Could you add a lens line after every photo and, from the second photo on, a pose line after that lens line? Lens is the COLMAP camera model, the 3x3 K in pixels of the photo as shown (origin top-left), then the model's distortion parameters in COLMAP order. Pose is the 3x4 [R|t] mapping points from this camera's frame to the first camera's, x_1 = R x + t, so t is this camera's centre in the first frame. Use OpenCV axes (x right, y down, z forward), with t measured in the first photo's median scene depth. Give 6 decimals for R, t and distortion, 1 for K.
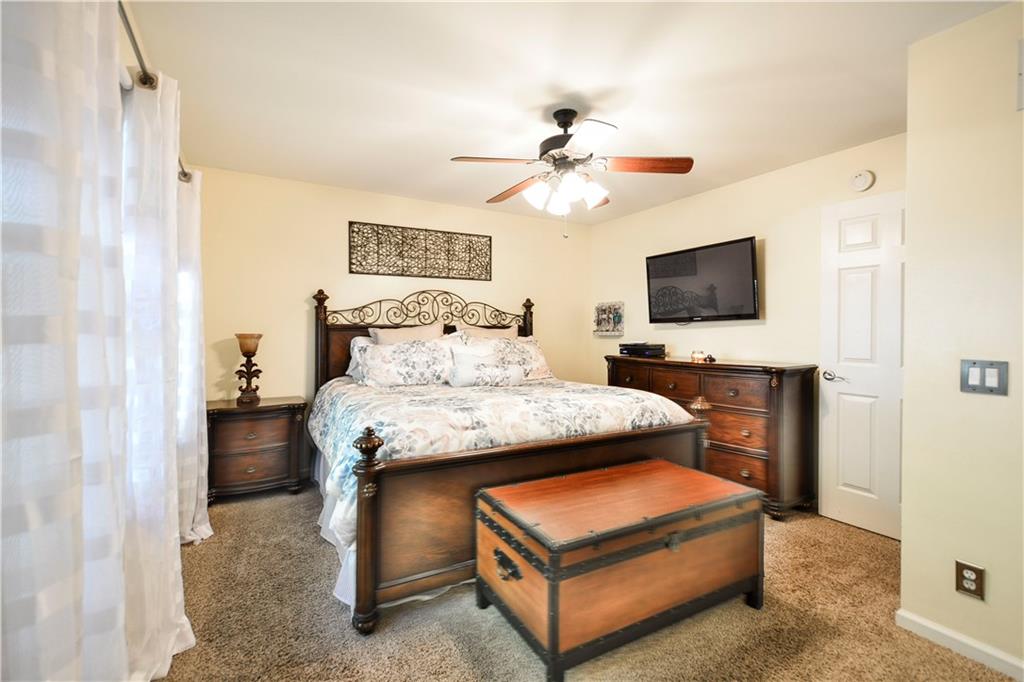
lens RADIAL K [[459.2, 0, 511.0], [0, 459.2, 335.1], [0, 0, 1]] dist [-0.001023, -0.000016]
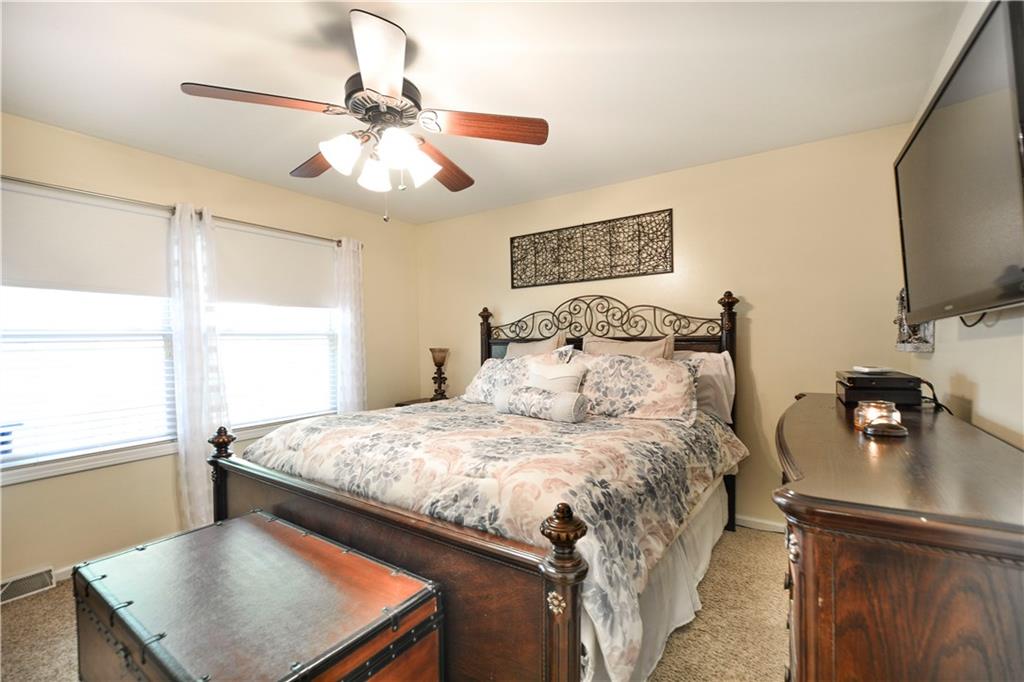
lens RADIAL K [[454.6, 0, 511.8], [0, 454.6, 352.7], [0, 0, 1]] dist [0.001637, -0.000035]
pose [[0.440475, 0.016881, -0.897606, 0.539195], [0.009097, 0.999688, 0.023265, -0.014827], [0.897719, -0.018414, 0.440184, 0.530063]]
